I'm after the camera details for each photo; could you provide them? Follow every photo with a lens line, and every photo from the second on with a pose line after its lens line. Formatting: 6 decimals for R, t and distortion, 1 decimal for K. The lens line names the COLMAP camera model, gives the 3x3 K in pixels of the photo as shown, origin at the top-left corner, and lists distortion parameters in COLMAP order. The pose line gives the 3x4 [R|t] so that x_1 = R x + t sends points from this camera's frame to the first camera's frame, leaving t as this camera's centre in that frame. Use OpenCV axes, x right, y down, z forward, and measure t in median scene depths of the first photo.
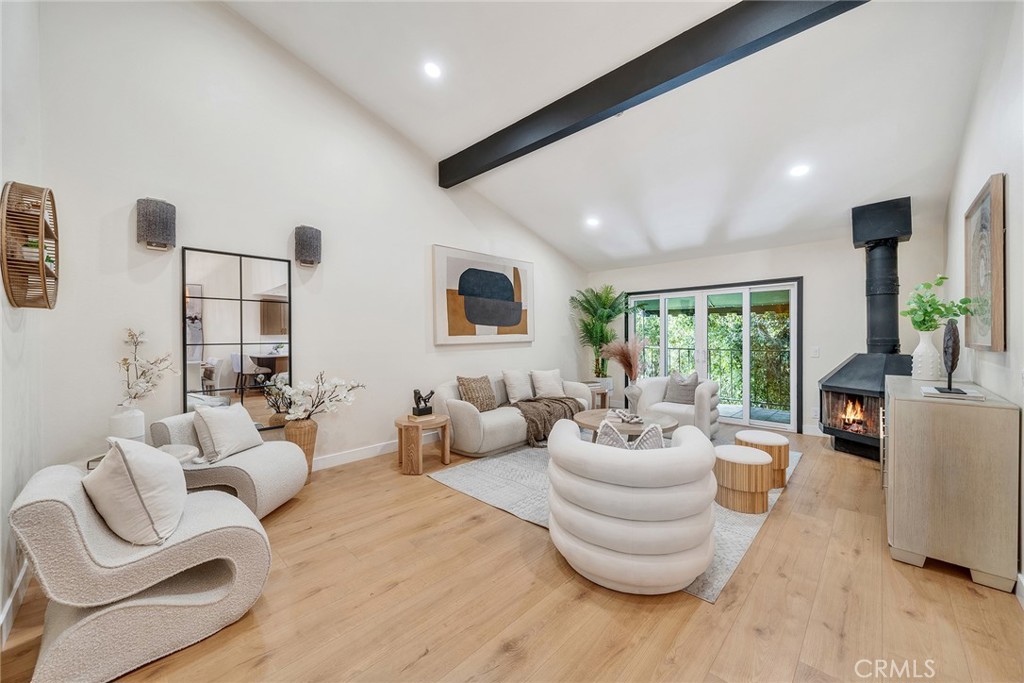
lens RADIAL K [[401.8, 0, 512.7], [0, 401.8, 338.4], [0, 0, 1]] dist [0.000022, -0.000049]
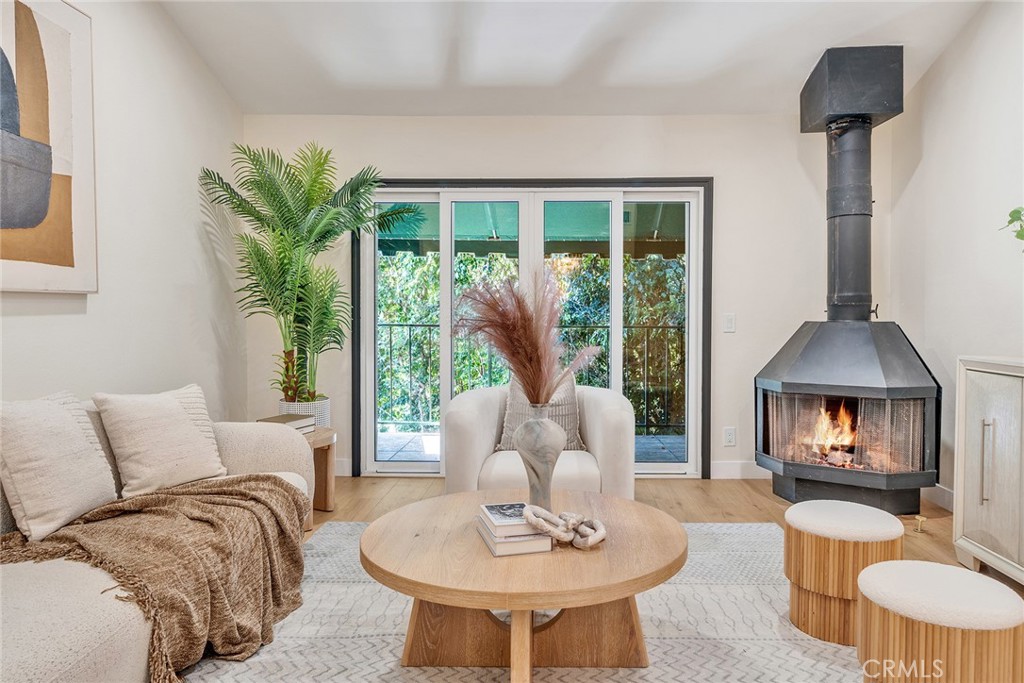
lens RADIAL K [[683.2, 0, 513.5], [0, 683.2, 334.0], [0, 0, 1]] dist [0.022971, -0.004284]
pose [[0.740266, -0.012983, 0.672189, -0.066866], [0.000146, 0.999817, 0.019150, 0.030221], [-0.672314, -0.014078, 0.740132, 0.501916]]
